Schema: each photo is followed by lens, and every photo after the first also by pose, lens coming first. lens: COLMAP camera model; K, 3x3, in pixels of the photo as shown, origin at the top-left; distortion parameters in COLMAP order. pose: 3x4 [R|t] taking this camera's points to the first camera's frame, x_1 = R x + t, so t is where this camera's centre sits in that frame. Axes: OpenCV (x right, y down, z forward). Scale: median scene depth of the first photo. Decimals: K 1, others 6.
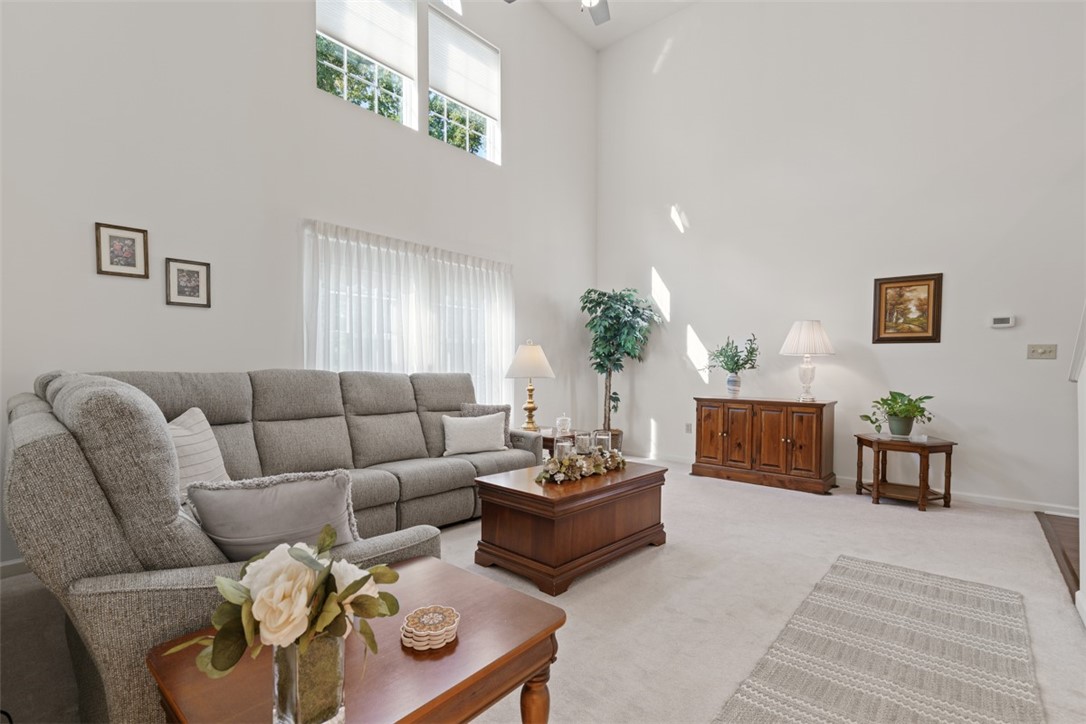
lens RADIAL K [[496.1, 0, 546.6], [0, 496.1, 376.5], [0, 0, 1]] dist [-0.005326, 0.004043]
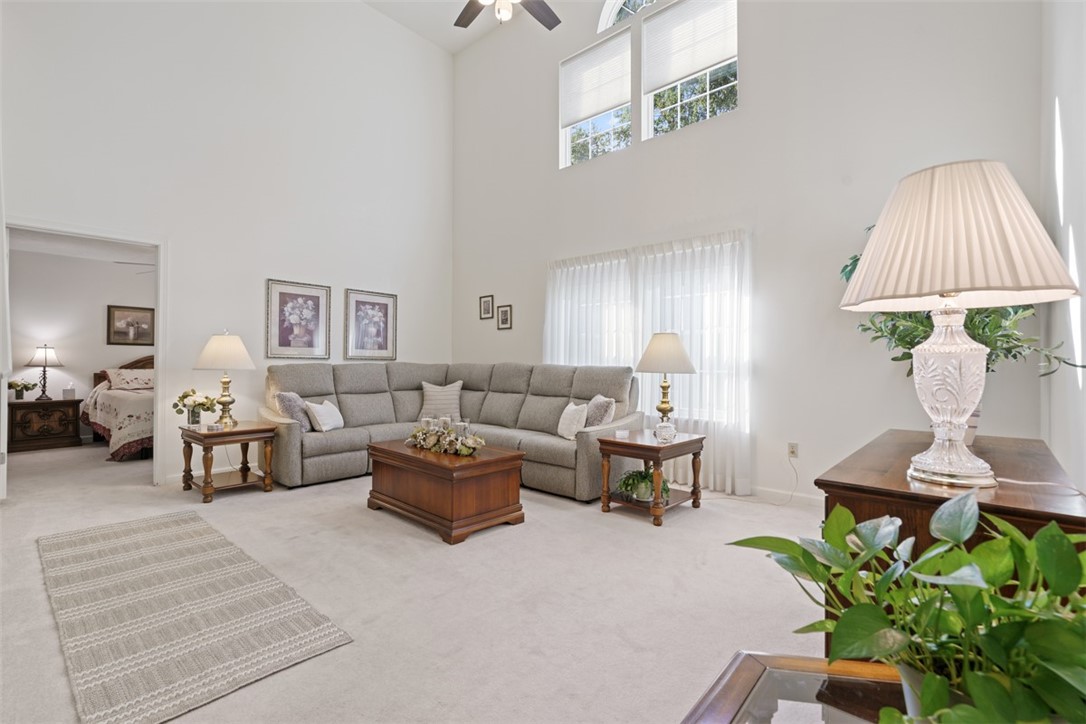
lens RADIAL K [[496.1, 0, 541.3], [0, 496.1, 363.8], [0, 0, 1]] dist [-0.005326, 0.004043]
pose [[-0.028914, -0.007184, -0.999556, 1.172880], [-0.026373, 0.999632, -0.006422, -0.001140], [0.999234, 0.026176, -0.029093, 1.196260]]
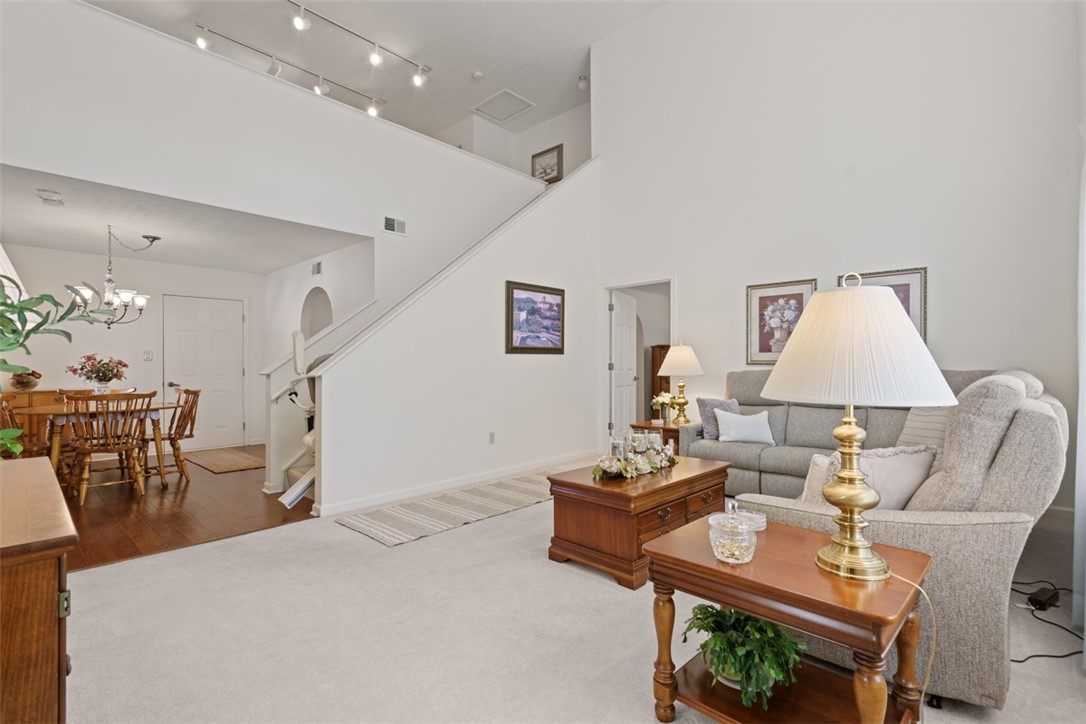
lens RADIAL K [[496.1, 0, 539.2], [0, 496.1, 365.5], [0, 0, 1]] dist [-0.005326, 0.004043]
pose [[-0.998488, -0.002442, 0.054920, 0.208324], [-0.001333, 0.999795, 0.020226, -0.034501], [-0.054958, 0.020122, -0.998286, 1.911219]]
